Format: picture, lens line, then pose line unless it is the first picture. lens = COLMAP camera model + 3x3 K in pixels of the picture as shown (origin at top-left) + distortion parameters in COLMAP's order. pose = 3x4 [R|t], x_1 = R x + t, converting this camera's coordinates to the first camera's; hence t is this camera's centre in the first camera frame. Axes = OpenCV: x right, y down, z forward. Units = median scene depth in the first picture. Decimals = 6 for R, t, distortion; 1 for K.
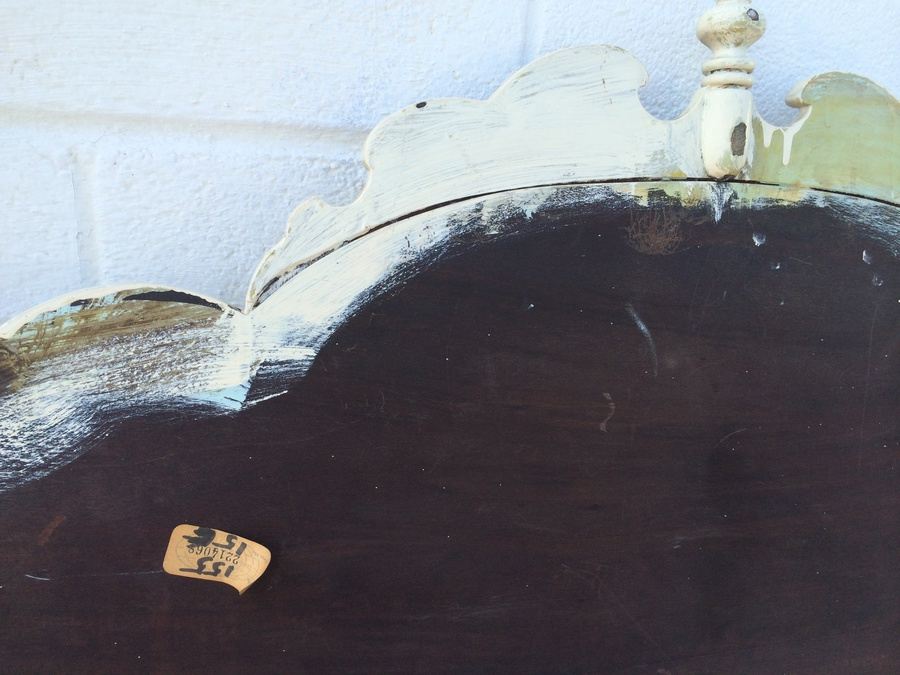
lens RADIAL K [[774.4, 0, 447.6], [0, 774.4, 329.8], [0, 0, 1]] dist [0.065638, -0.057256]
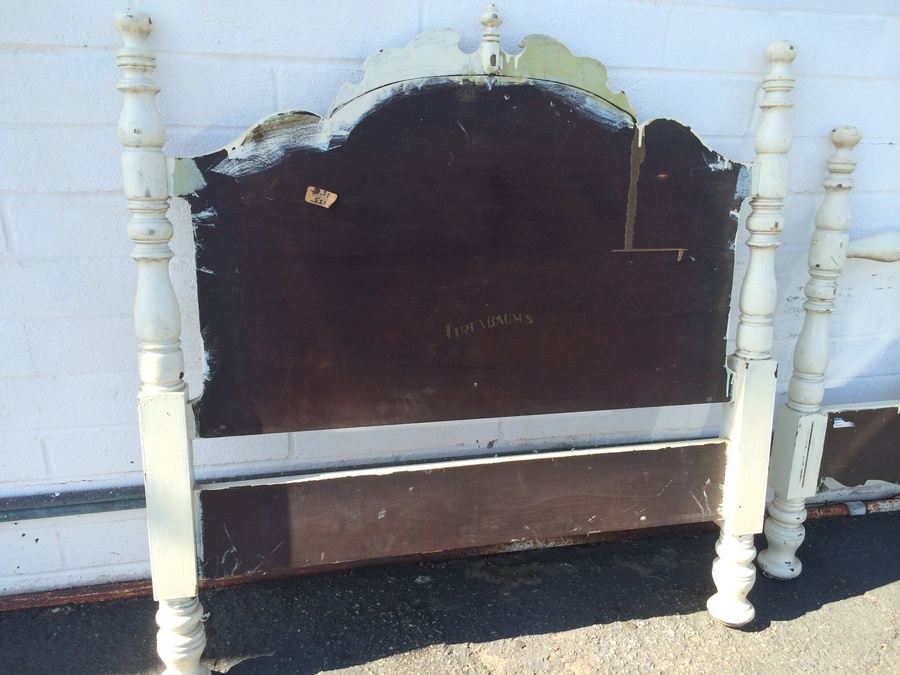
lens RADIAL K [[774.4, 0, 449.9], [0, 774.4, 340.3], [0, 0, 1]] dist [0.065638, -0.057256]
pose [[0.997622, 0.003205, -0.068848, 0.443093], [0.004245, 0.994164, 0.107800, 0.509288], [0.068792, -0.107835, 0.991786, -2.129865]]
